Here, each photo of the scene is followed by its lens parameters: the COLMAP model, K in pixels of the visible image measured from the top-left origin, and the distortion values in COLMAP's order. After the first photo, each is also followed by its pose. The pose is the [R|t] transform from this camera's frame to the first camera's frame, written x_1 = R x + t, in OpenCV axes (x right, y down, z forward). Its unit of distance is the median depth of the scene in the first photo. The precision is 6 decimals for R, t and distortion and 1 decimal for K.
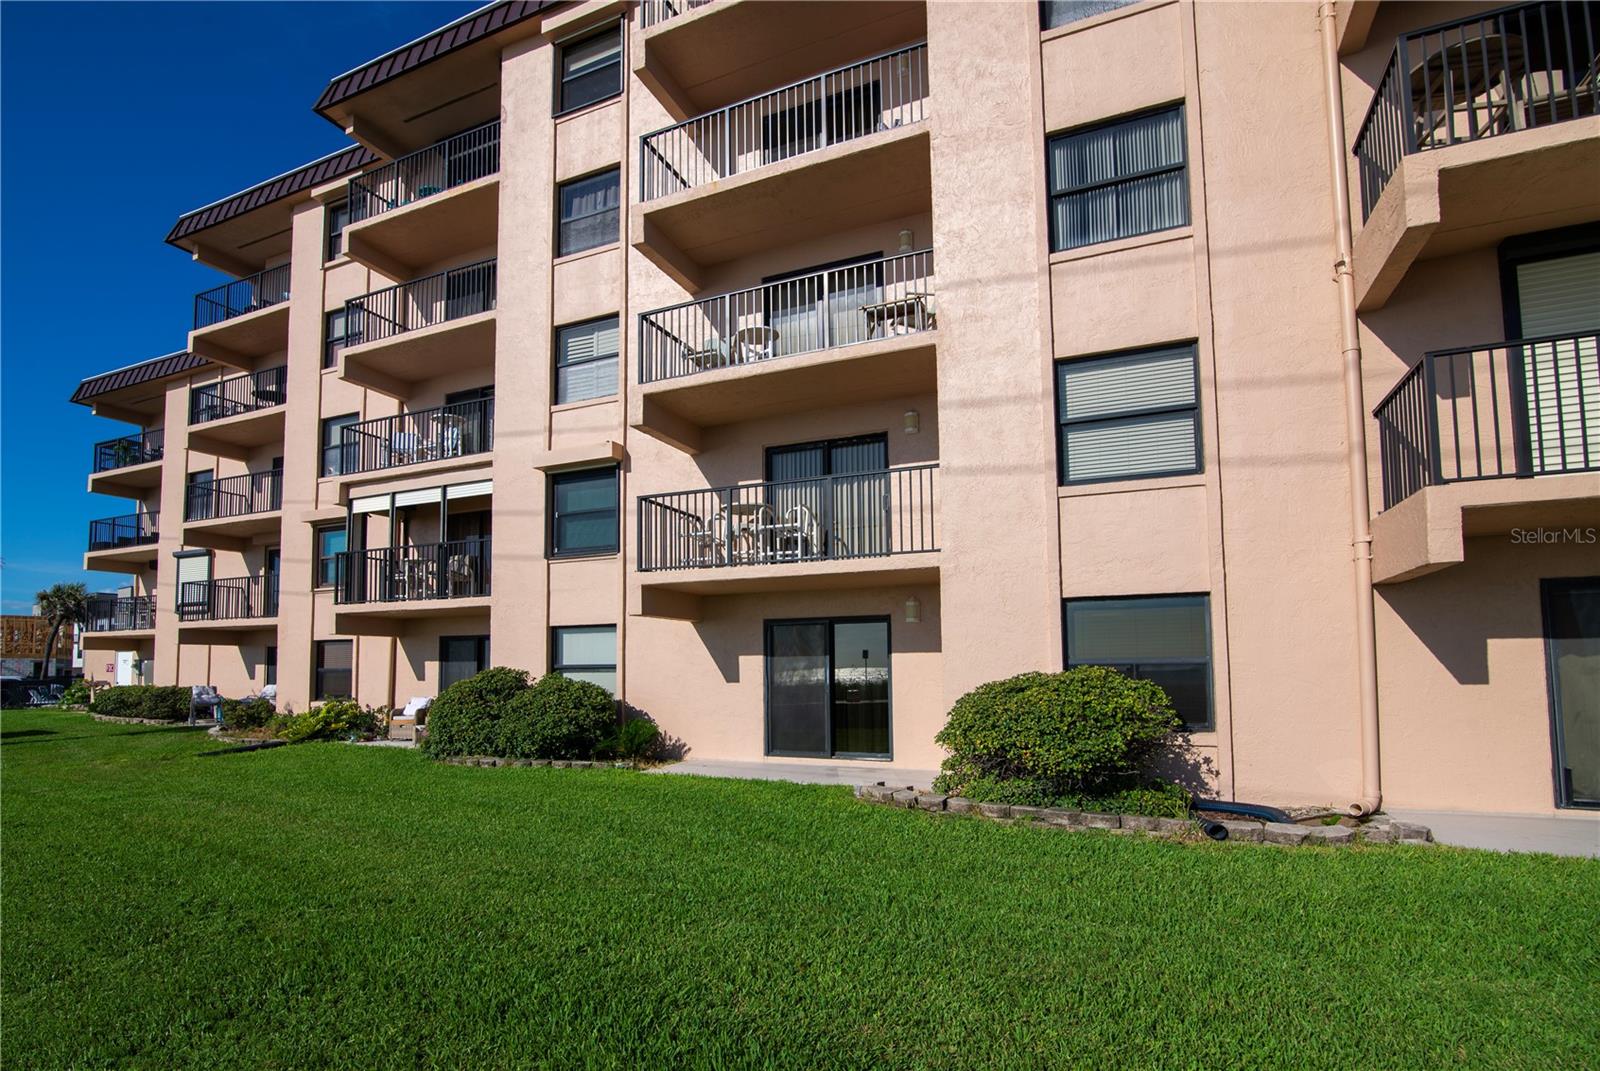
lens RADIAL K [[756.6, 0, 799.9], [0, 756.6, 557.1], [0, 0, 1]] dist [-0.016753, 0.000003]
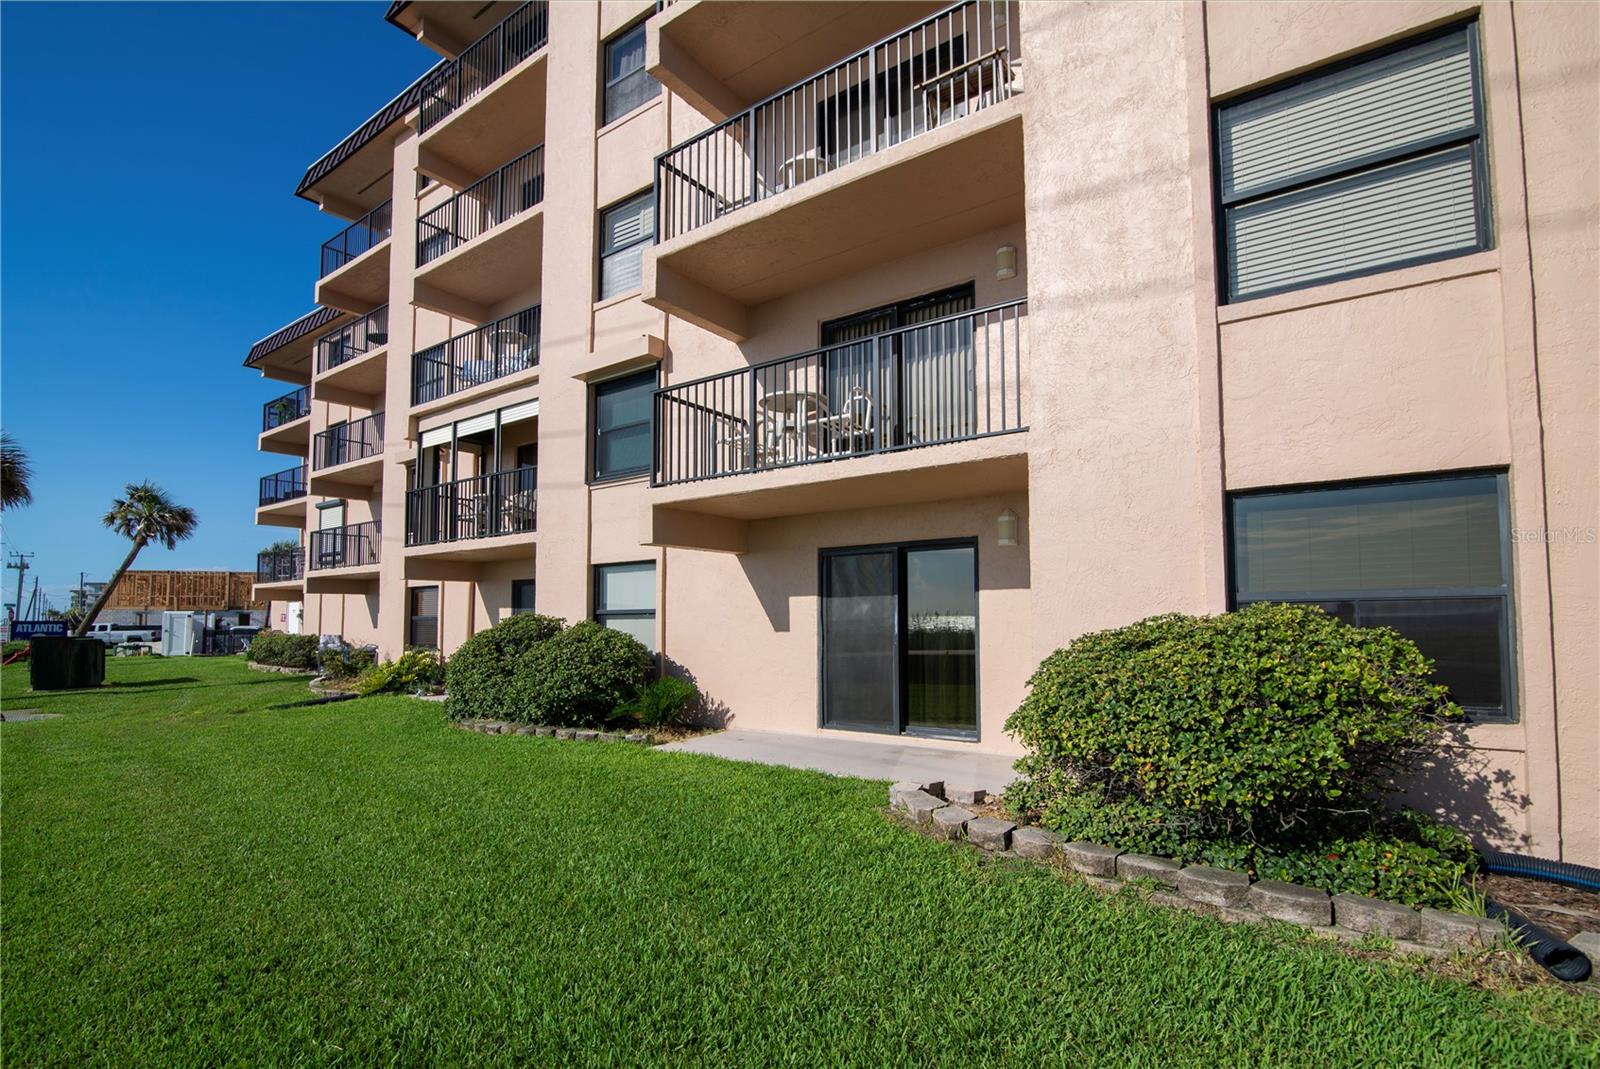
lens RADIAL K [[764.5, 0, 856.0], [0, 764.5, 539.7], [0, 0, 1]] dist [-0.020483, 0.000739]
pose [[0.988995, -0.018012, -0.146851, 0.111508], [0.024850, 0.998684, 0.044861, 0.044202], [0.145850, -0.048016, 0.988141, 0.275445]]
